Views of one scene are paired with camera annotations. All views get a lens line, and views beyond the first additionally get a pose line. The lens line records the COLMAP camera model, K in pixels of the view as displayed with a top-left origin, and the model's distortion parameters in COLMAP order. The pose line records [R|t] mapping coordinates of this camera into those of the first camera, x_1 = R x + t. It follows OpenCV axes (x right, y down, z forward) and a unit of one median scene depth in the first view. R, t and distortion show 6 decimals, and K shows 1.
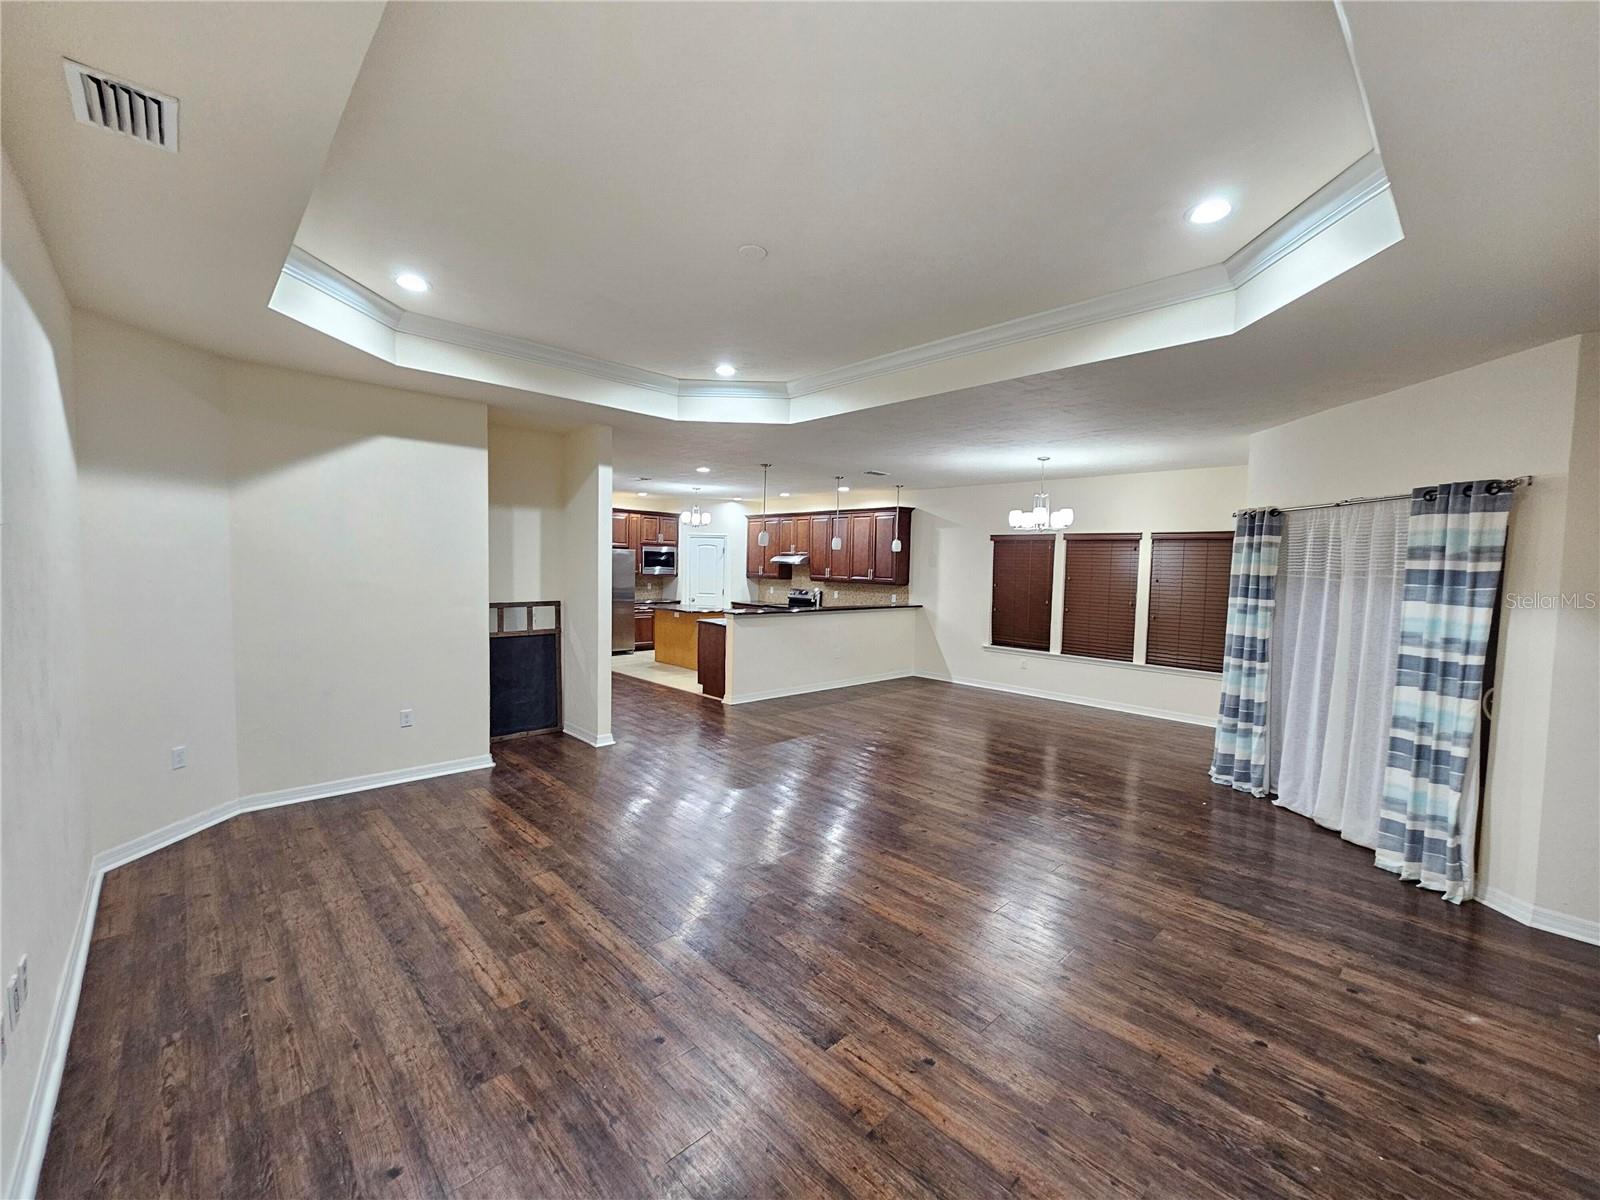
lens RADIAL K [[656.8, 0, 807.0], [0, 656.8, 606.3], [0, 0, 1]] dist [-0.001638, 0.000999]
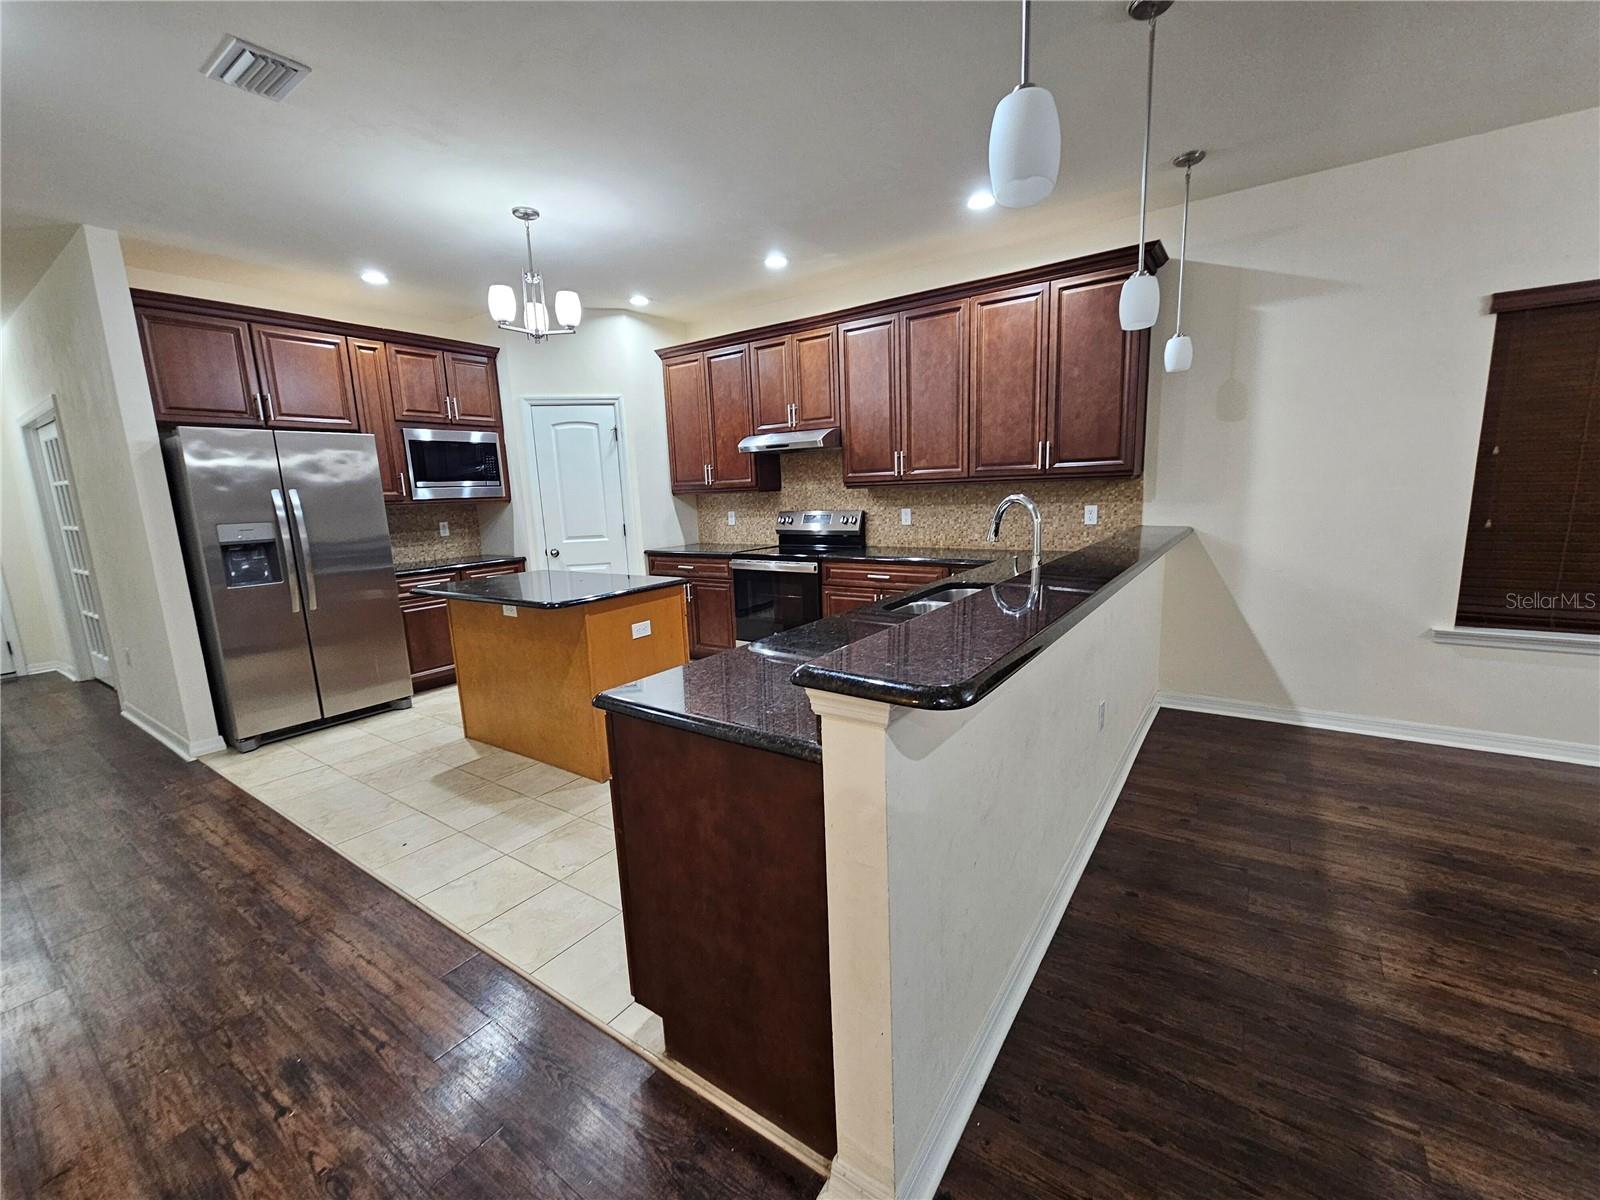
lens RADIAL K [[656.8, 0, 807.0], [0, 656.8, 606.3], [0, 0, 1]] dist [-0.001638, 0.000999]
pose [[0.977745, -0.095087, 0.187014, -0.111539], [0.073655, 0.990231, 0.118397, -0.016695], [-0.196445, -0.101988, 0.975196, 0.633743]]
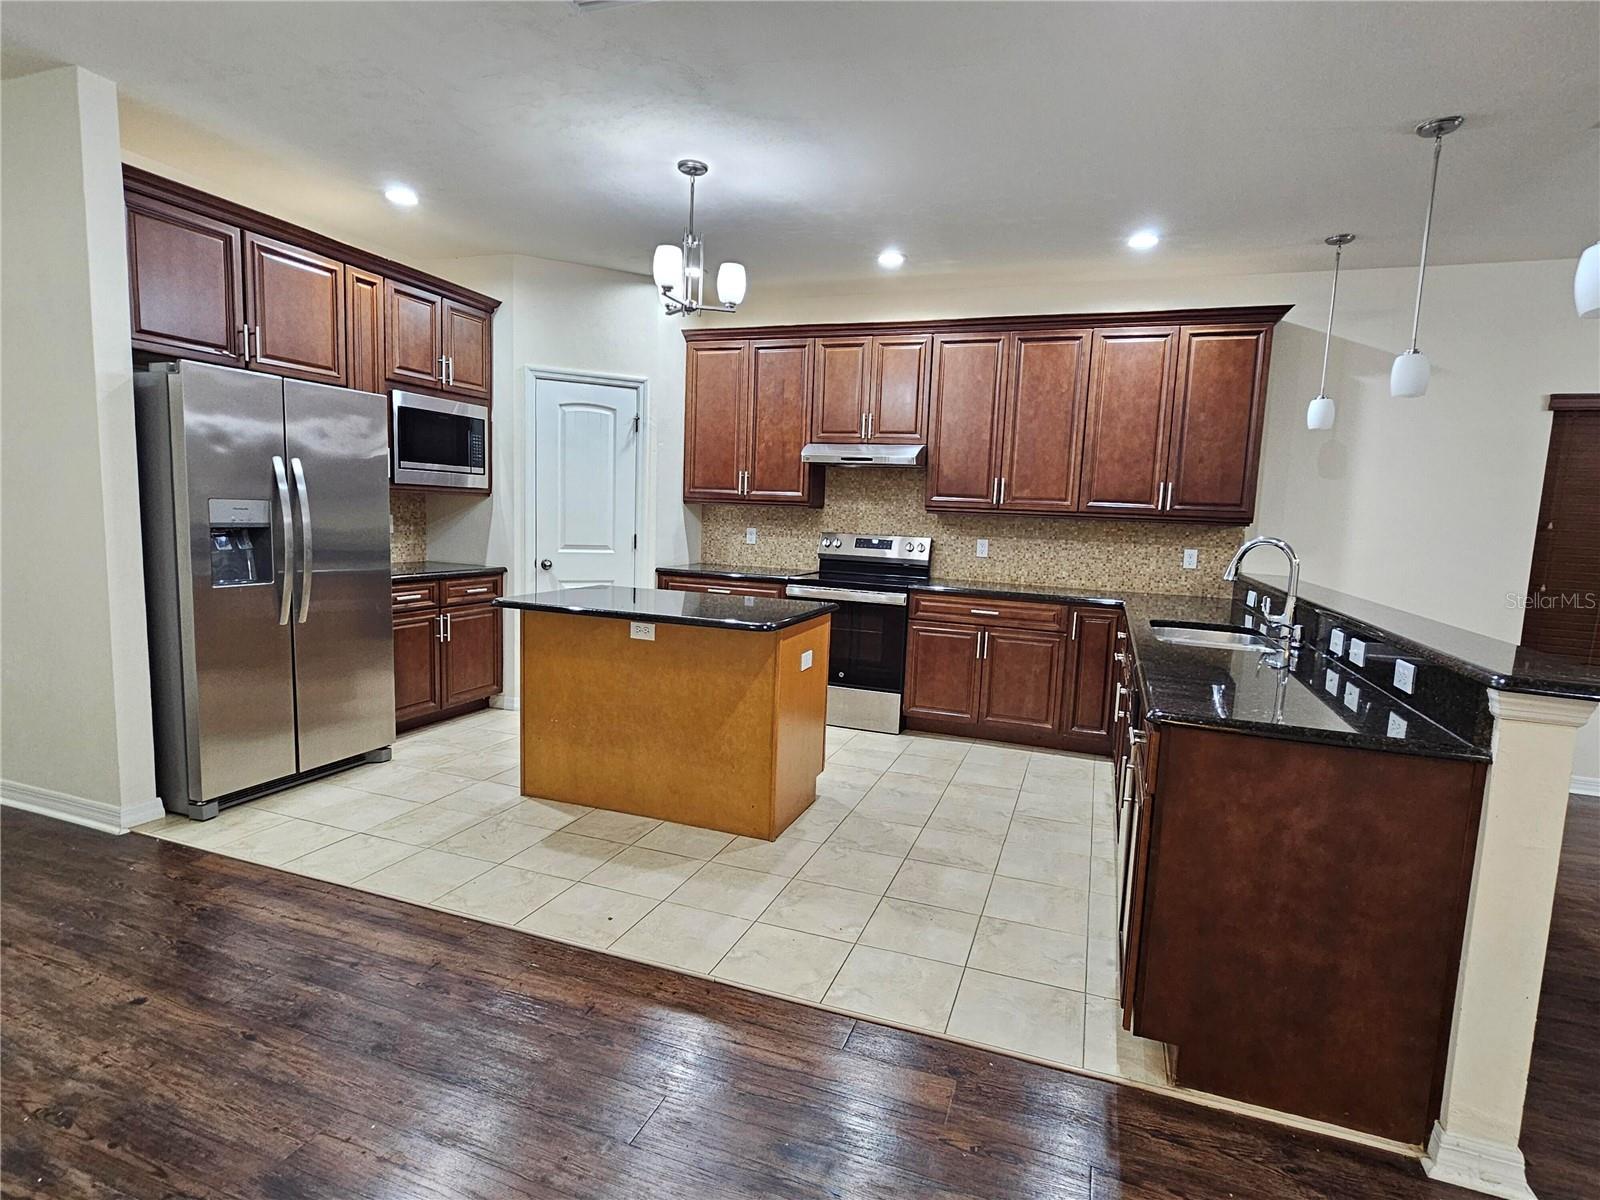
lens RADIAL K [[812.0, 0, 809.6], [0, 812.0, 609.2], [0, 0, 1]] dist [-0.002200, 0.000821]
pose [[0.895385, -0.041792, 0.443327, -0.281257], [0.009355, 0.997132, 0.075105, -0.020414], [-0.445194, -0.063100, 0.893208, 0.658023]]
